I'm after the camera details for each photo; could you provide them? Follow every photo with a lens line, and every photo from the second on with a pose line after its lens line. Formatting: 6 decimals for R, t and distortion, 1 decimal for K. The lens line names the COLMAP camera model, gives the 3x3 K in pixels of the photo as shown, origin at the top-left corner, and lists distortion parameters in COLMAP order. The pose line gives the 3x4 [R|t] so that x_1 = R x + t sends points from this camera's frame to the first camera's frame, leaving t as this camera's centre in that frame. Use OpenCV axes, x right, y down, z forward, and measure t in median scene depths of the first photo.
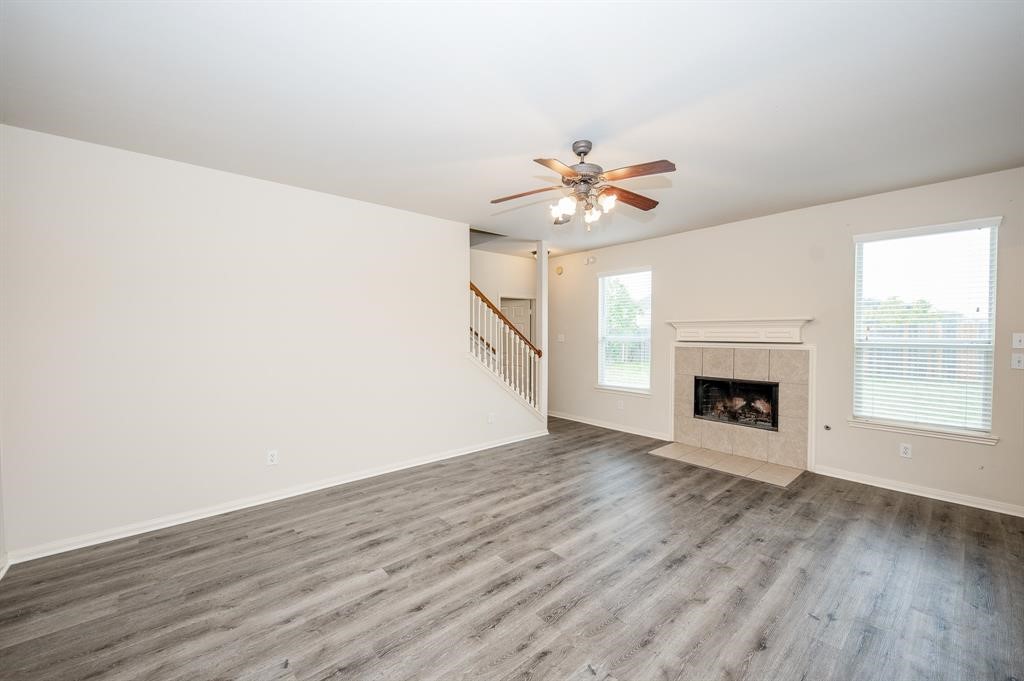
lens RADIAL K [[392.8, 0, 519.0], [0, 392.8, 338.0], [0, 0, 1]] dist [0.011115, -0.004821]
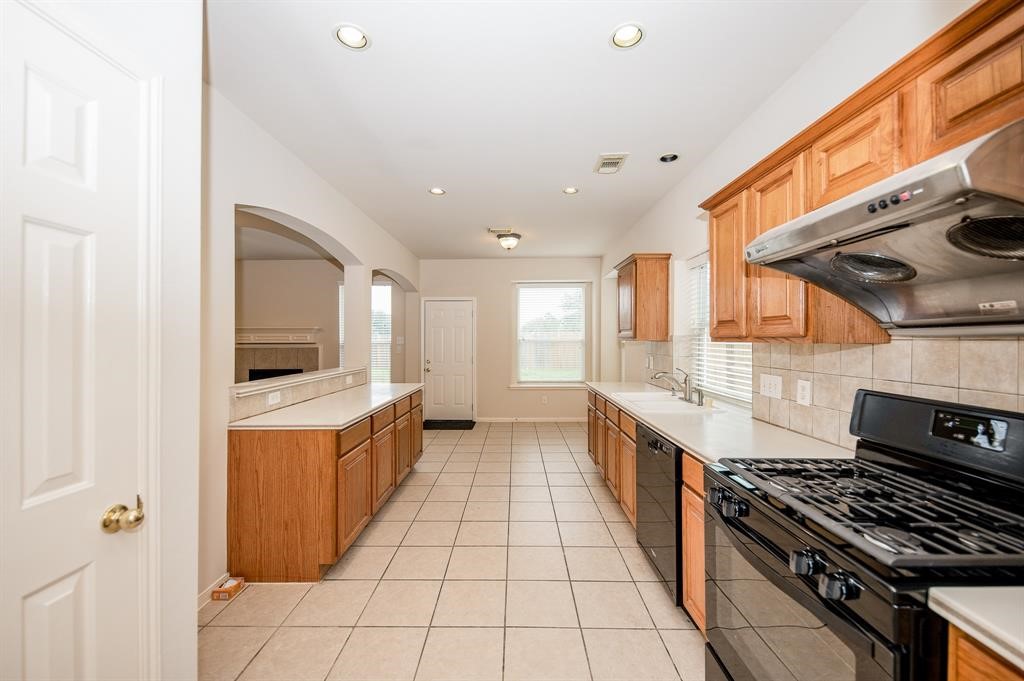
lens RADIAL K [[392.8, 0, 510.2], [0, 392.8, 339.5], [0, 0, 1]] dist [0.011115, -0.004821]
pose [[0.657168, 0.001719, 0.753743, 0.029862], [0.011224, 0.999864, -0.012067, 0.023594], [-0.753661, 0.016390, 0.657059, -0.596843]]
